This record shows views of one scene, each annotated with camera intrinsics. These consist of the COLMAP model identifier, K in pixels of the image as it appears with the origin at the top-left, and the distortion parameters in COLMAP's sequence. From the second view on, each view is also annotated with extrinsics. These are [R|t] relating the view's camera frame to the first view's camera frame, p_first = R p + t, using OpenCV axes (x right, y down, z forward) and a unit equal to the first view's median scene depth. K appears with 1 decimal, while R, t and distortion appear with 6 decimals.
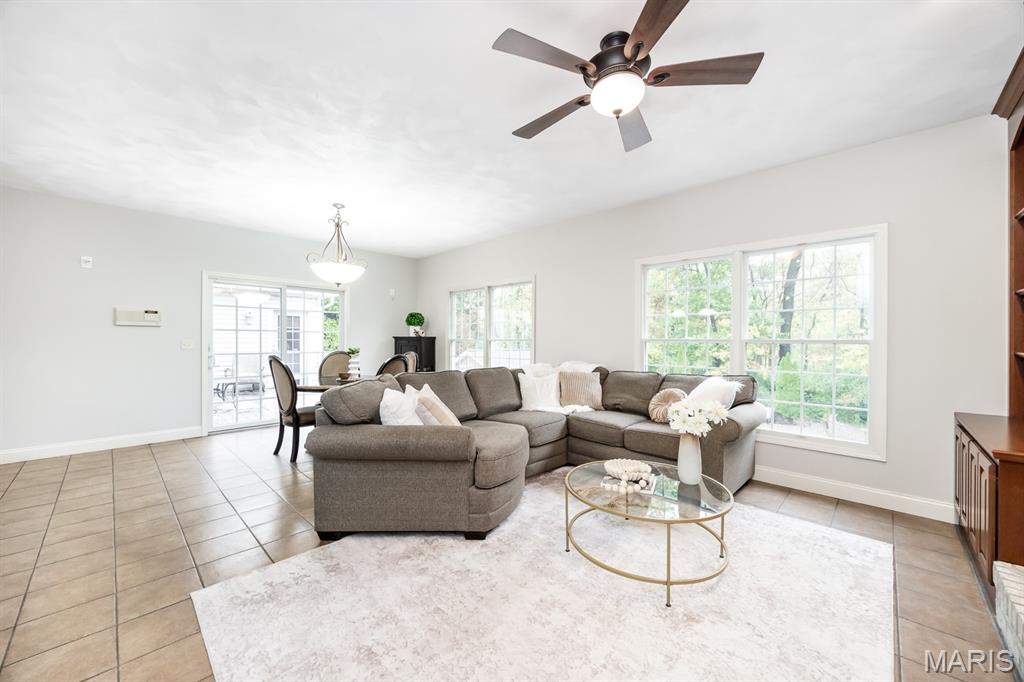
lens RADIAL K [[388.9, 0, 511.5], [0, 388.9, 341.5], [0, 0, 1]] dist [-0.000032, 0.000013]
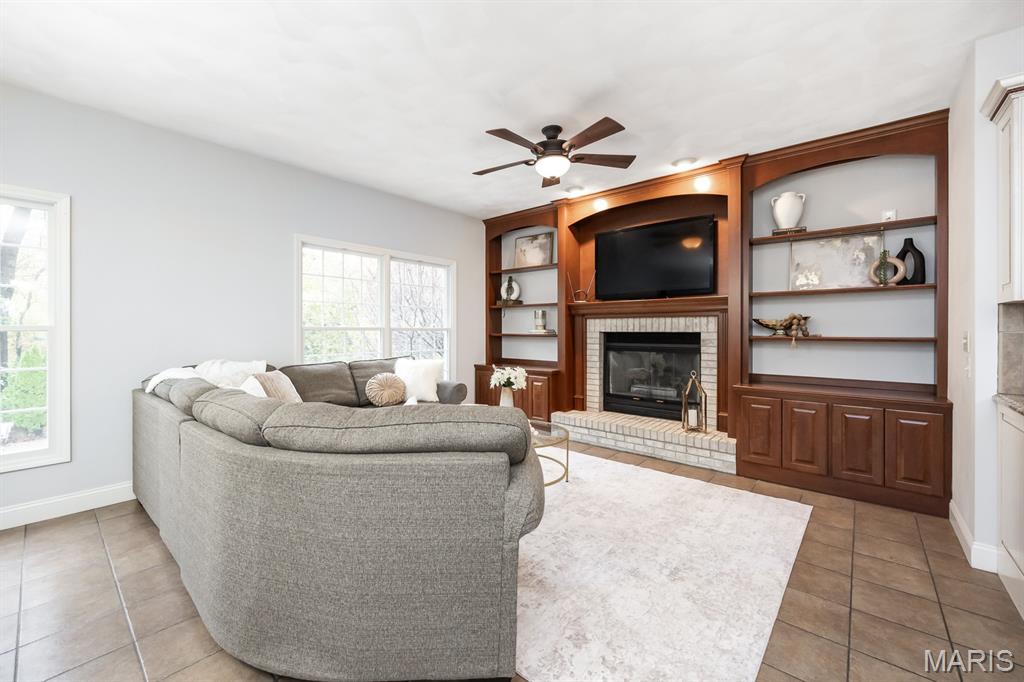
lens RADIAL K [[406.2, 0, 516.1], [0, 406.2, 334.2], [0, 0, 1]] dist [0.003403, 0.000226]
pose [[-0.056775, -0.015688, 0.998264, -1.209139], [0.000090, 0.999876, 0.015719, -0.008859], [-0.998387, 0.000982, -0.056767, 1.156204]]
